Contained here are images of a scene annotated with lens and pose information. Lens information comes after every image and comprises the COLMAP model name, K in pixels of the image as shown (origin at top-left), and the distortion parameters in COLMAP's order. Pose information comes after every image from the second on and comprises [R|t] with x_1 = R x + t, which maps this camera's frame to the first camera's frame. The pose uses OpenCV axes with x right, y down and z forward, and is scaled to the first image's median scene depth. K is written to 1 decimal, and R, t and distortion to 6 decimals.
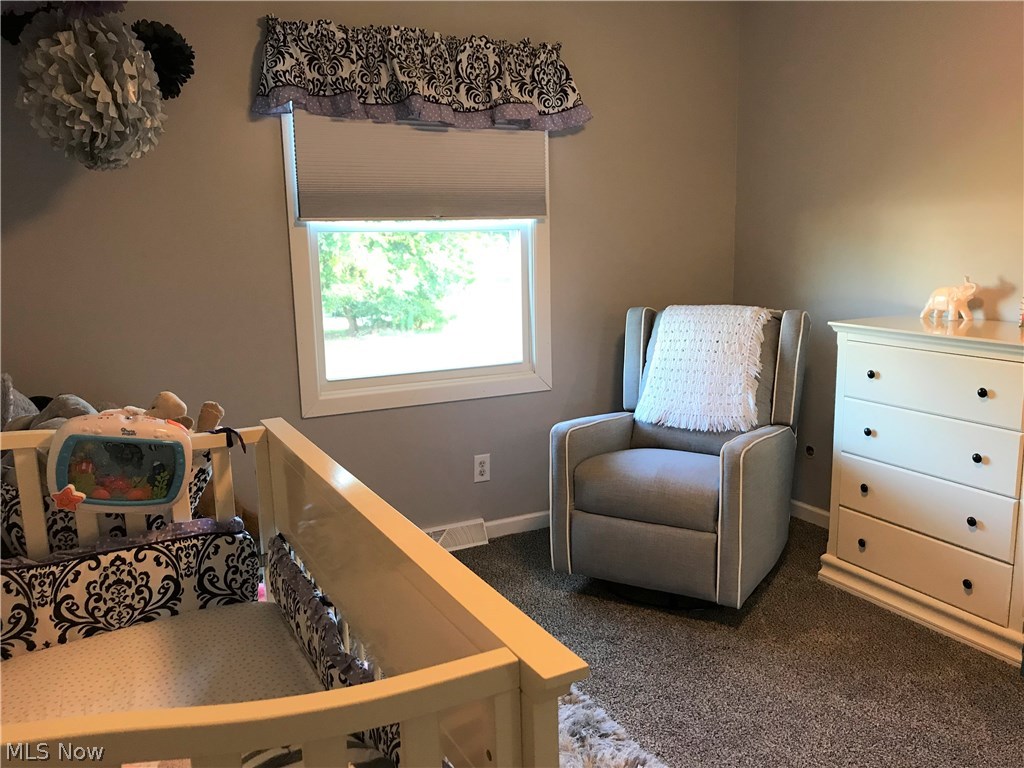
lens RADIAL K [[844.1, 0, 513.1], [0, 844.1, 376.0], [0, 0, 1]] dist [0.074313, -0.099244]
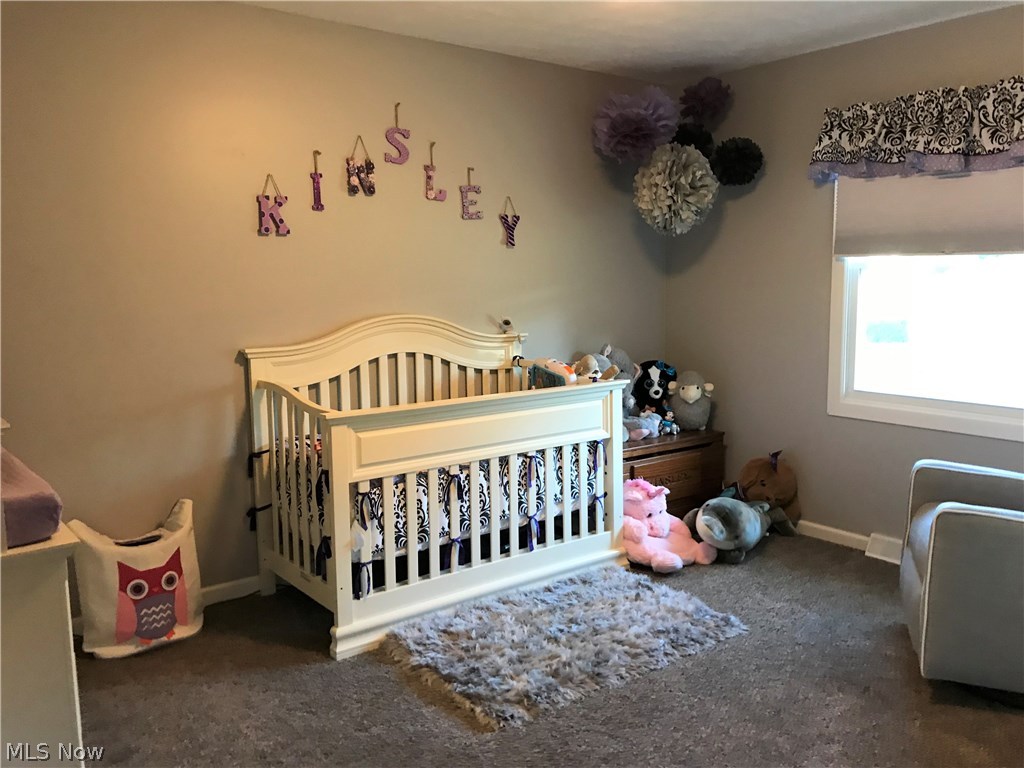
lens RADIAL K [[844.1, 0, 513.1], [0, 844.1, 376.0], [0, 0, 1]] dist [0.074313, -0.099244]
pose [[0.185660, 0.138641, -0.972784, 0.915221], [-0.156743, 0.981498, 0.109967, -0.074443], [0.970032, 0.132061, 0.203956, 0.278018]]
